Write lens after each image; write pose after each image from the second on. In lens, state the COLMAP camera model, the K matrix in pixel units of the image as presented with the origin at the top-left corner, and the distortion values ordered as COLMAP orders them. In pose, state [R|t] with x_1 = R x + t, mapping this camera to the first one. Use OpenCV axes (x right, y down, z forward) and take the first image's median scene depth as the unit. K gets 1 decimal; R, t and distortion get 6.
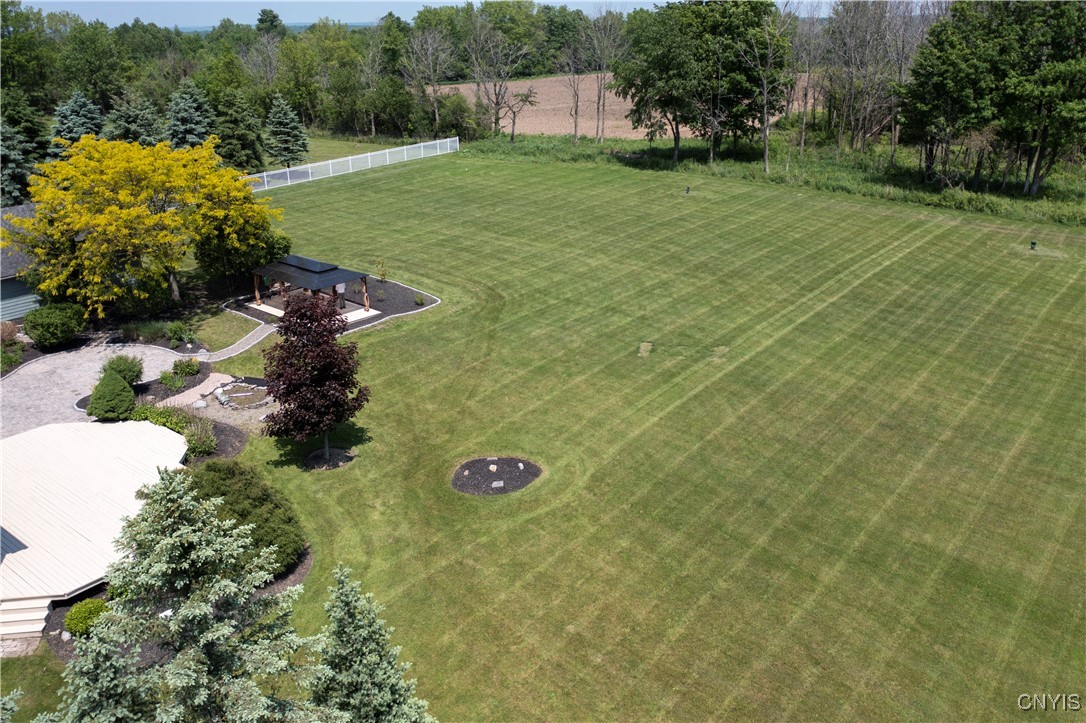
lens RADIAL K [[858.9, 0, 549.6], [0, 858.9, 359.8], [0, 0, 1]] dist [-0.006391, -0.001176]
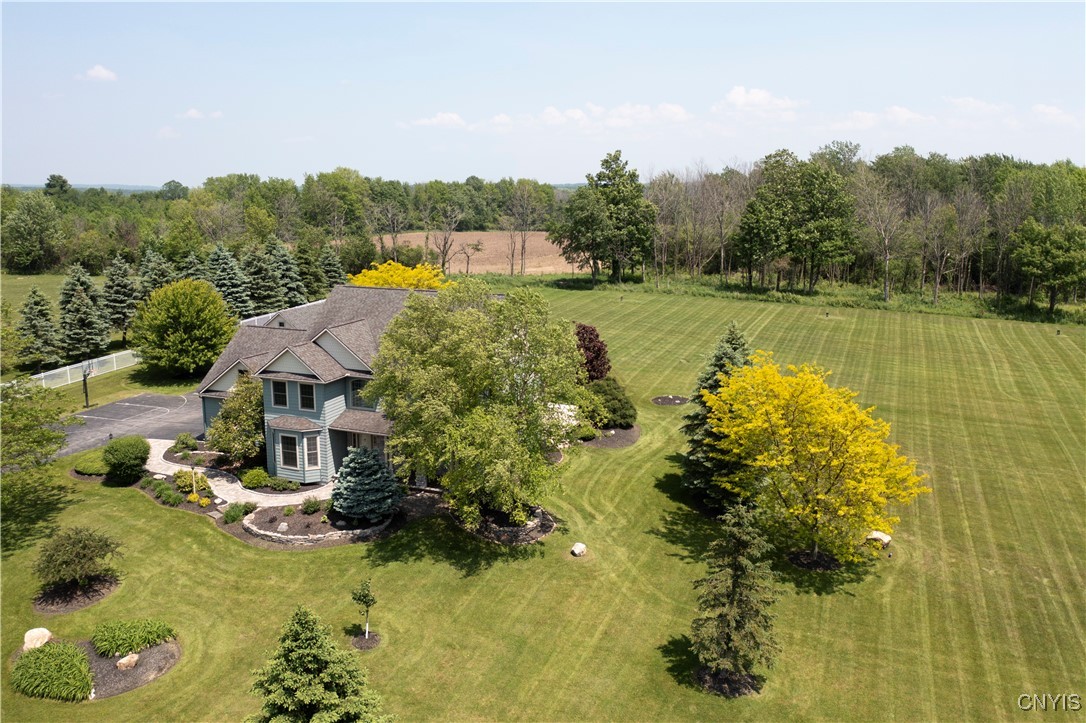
lens RADIAL K [[858.9, 0, 549.6], [0, 858.9, 359.8], [0, 0, 1]] dist [-0.006391, -0.001176]
pose [[0.953698, -0.050255, 0.296538, -0.405874], [0.101623, 0.981800, -0.160443, 0.142915], [-0.283078, 0.183150, 0.941447, -0.405612]]
